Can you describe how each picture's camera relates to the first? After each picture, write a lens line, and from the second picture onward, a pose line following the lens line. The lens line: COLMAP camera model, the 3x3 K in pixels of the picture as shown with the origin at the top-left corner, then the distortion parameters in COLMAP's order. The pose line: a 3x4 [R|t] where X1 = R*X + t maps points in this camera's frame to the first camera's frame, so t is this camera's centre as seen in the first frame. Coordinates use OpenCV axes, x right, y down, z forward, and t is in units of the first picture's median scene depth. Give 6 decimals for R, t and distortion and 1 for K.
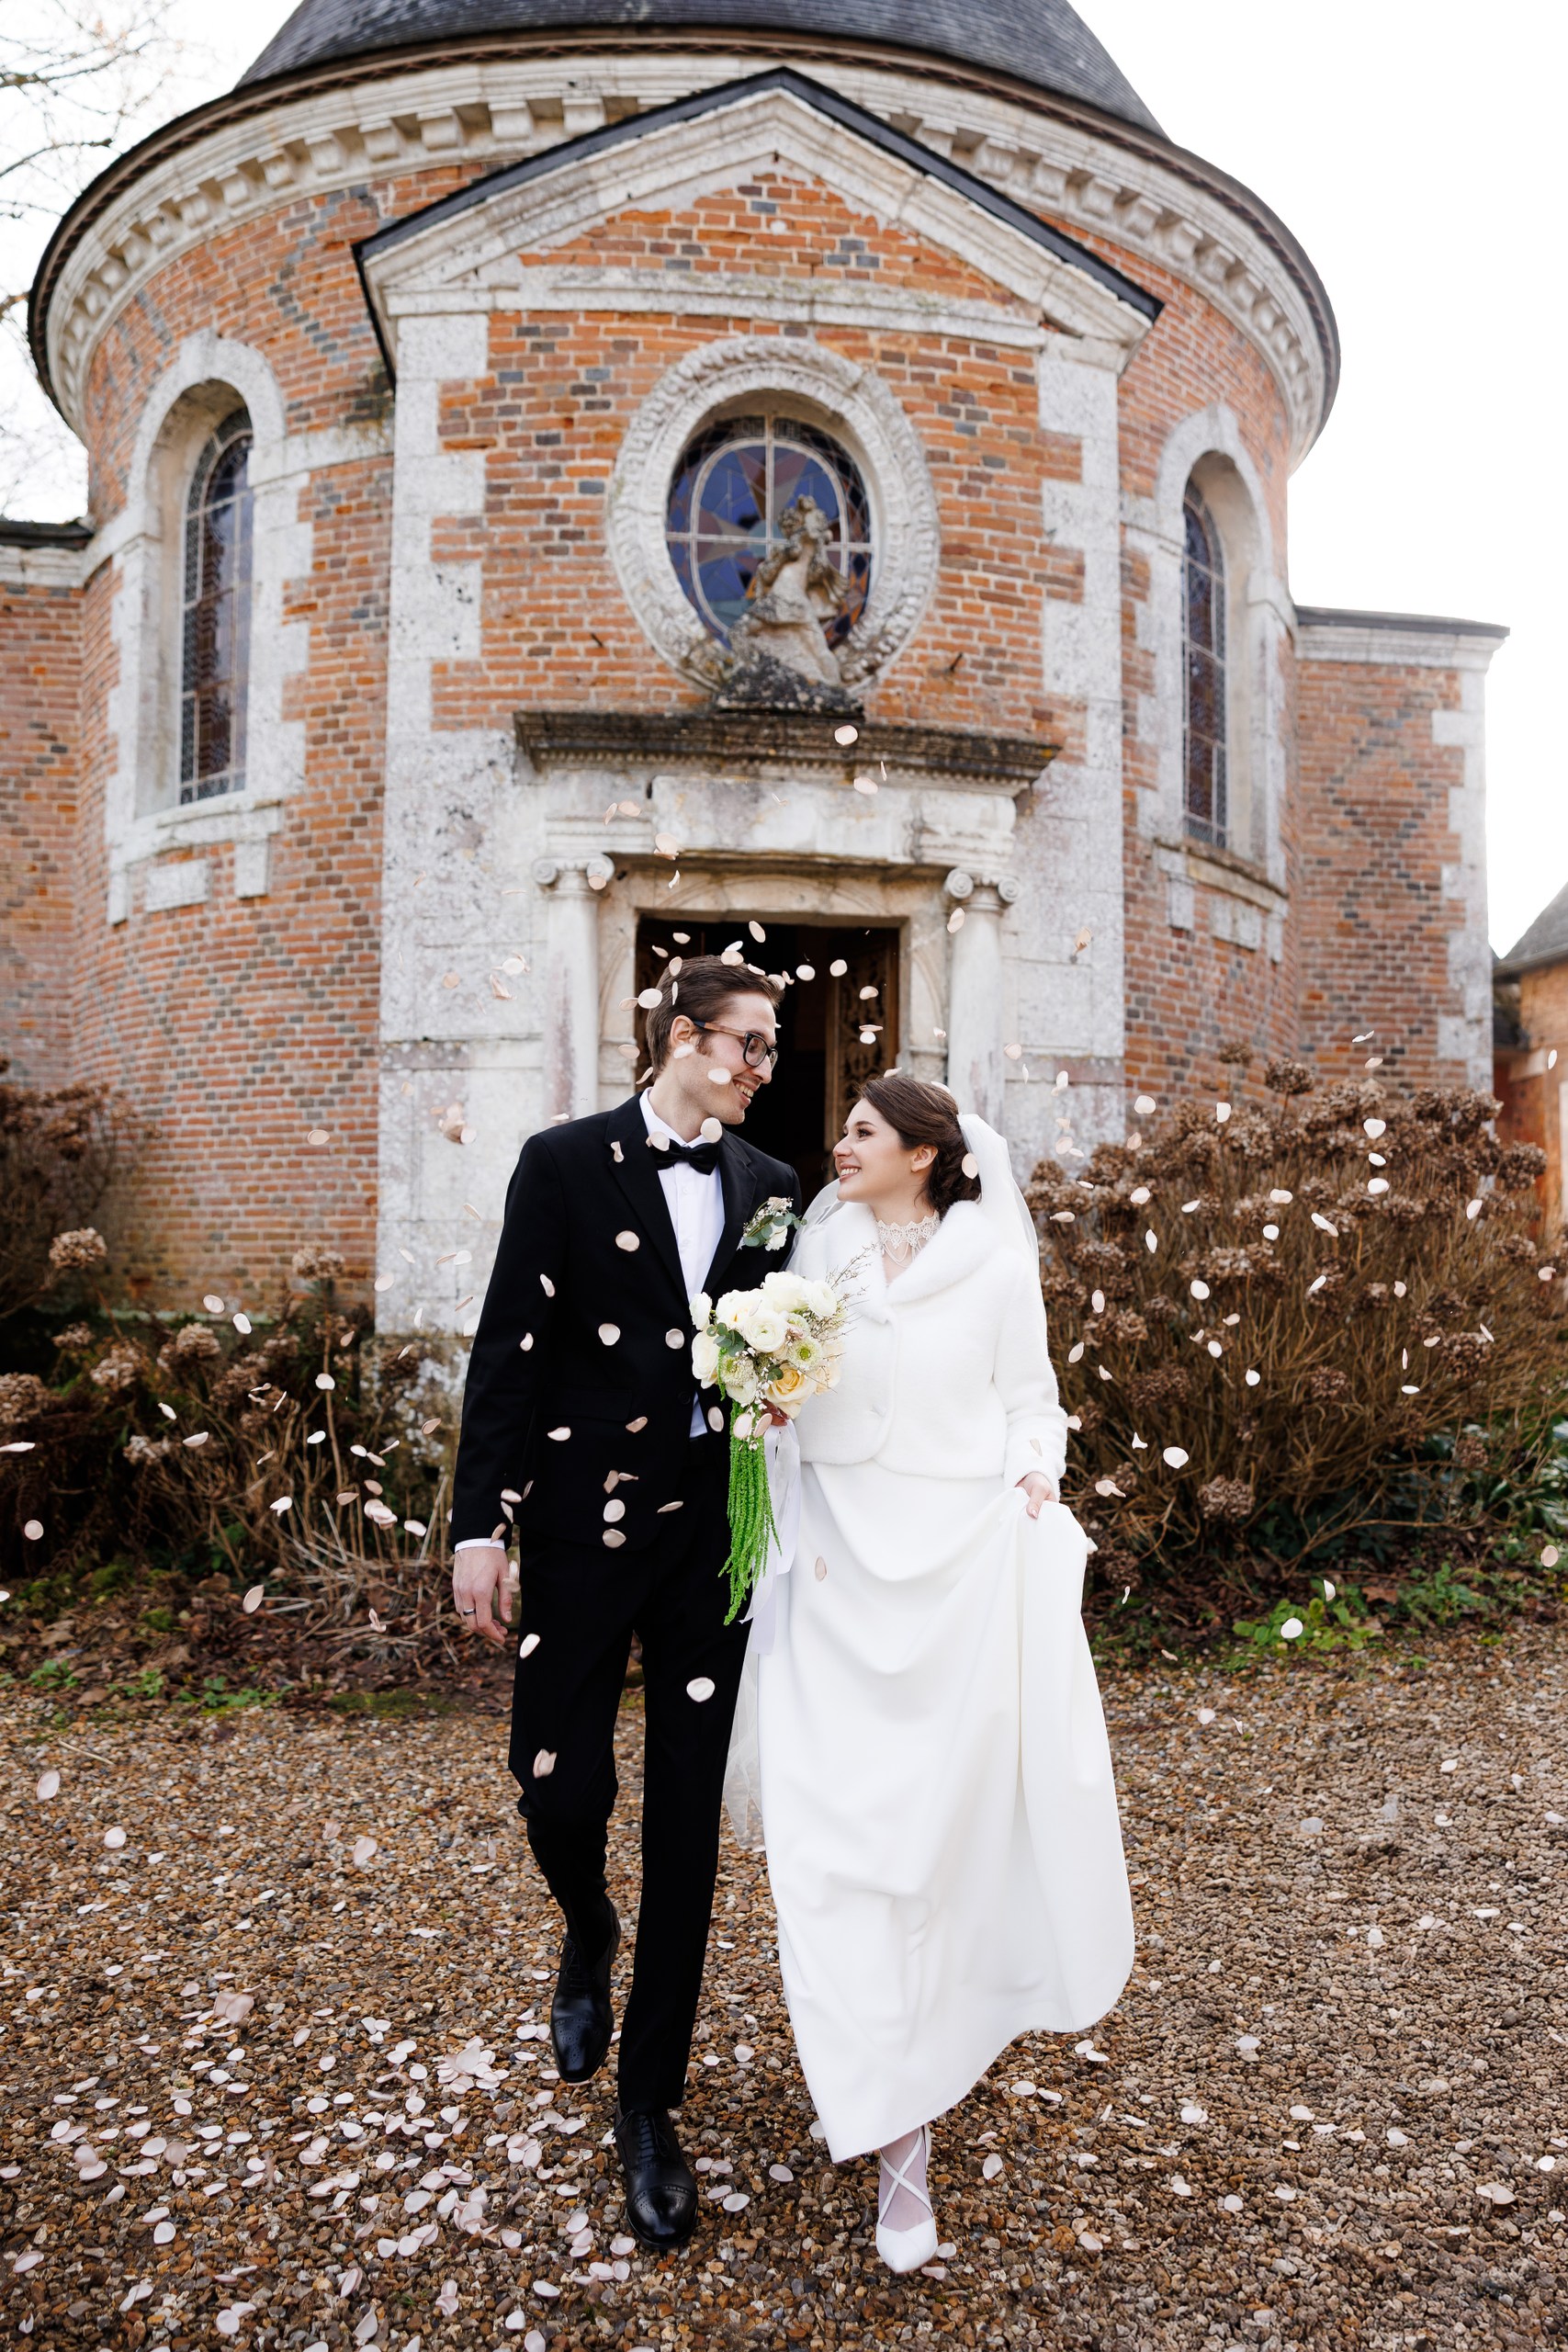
lens RADIAL K [[1978.4, 0, 790.4], [0, 1978.4, 1187.9], [0, 0, 1]] dist [0.002577, 0.019749]
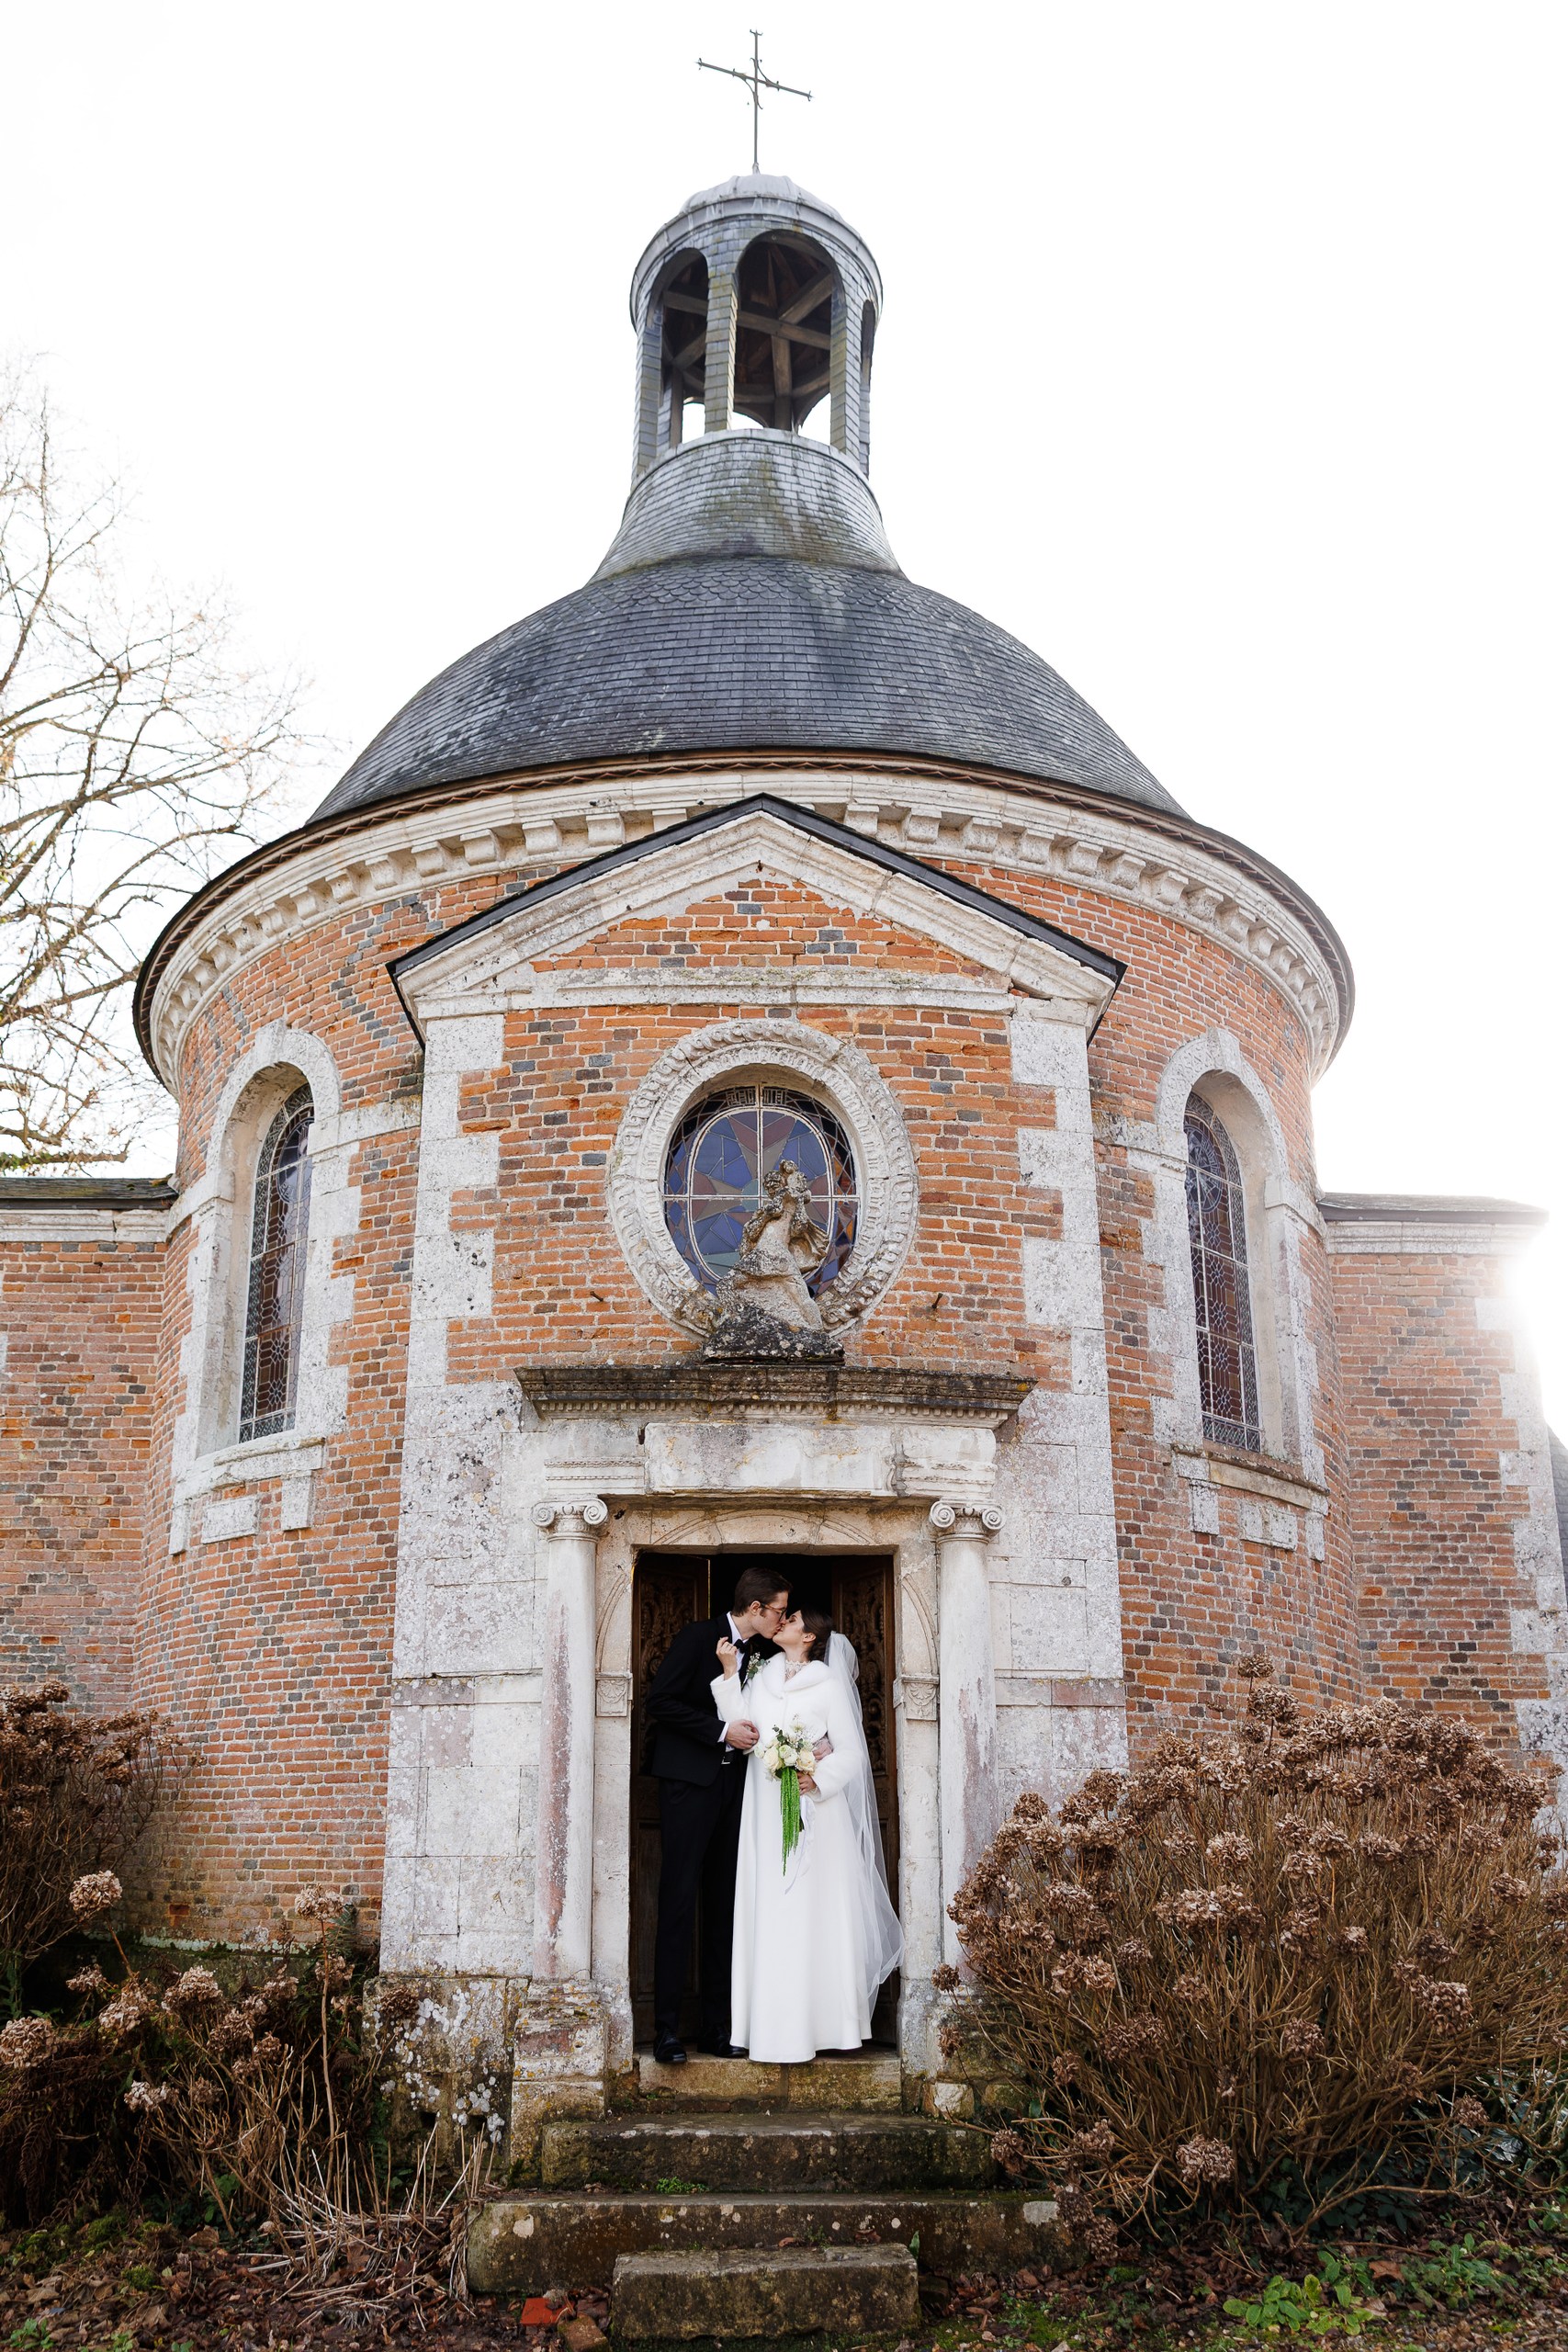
lens RADIAL K [[2186.8, 0, 783.5], [0, 2186.8, 1212.4], [0, 0, 1]] dist [0.003600, 0.013591]
pose [[0.992310, -0.038055, -0.117785, 0.140419], [0.010929, 0.974788, -0.222866, -0.052449], [0.123296, 0.219865, 0.967707, -0.147275]]
